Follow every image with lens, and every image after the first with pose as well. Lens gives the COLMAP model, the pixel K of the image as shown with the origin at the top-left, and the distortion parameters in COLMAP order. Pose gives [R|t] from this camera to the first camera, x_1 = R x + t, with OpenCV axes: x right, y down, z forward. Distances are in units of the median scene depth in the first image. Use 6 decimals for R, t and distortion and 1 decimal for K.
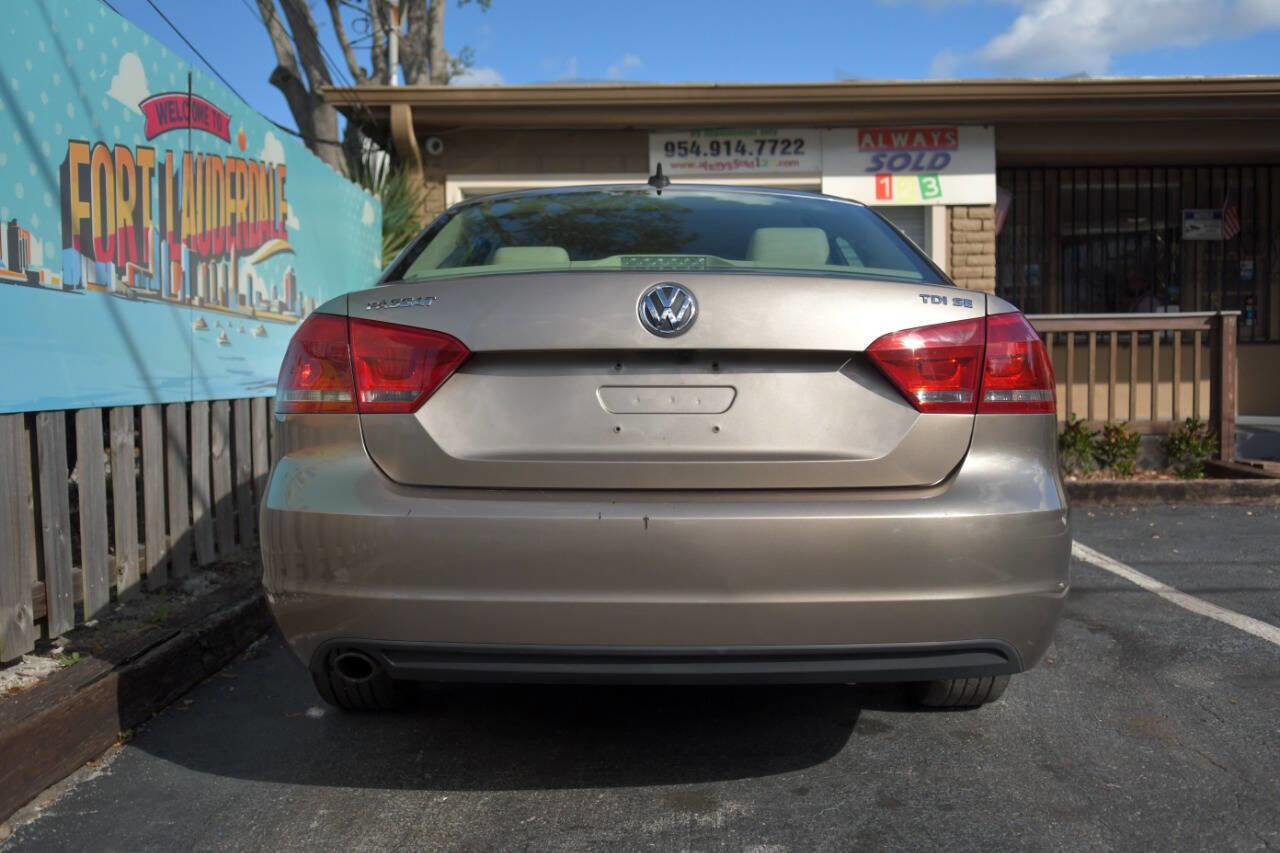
lens RADIAL K [[1169.3, 0, 633.1], [0, 1169.3, 436.5], [0, 0, 1]] dist [0.003800, 0.000000]
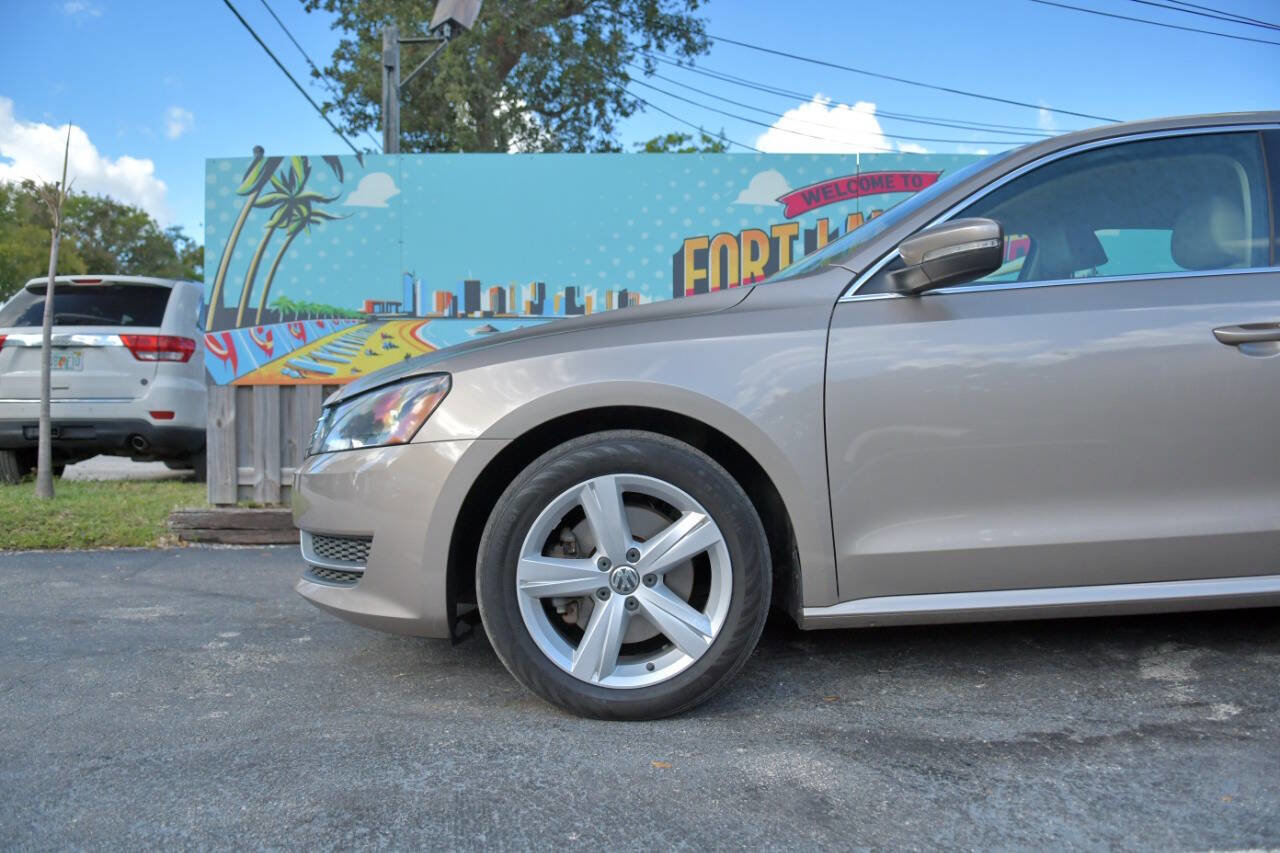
lens RADIAL K [[944.5, 0, 642.4], [0, 944.5, 420.7], [0, 0, 1]] dist [-0.036100, -0.023400]
pose [[0.018093, 0.026550, -0.999484, 0.842044], [-0.050079, 0.998417, 0.025615, 0.000809], [0.998581, 0.049590, 0.019394, 0.750337]]
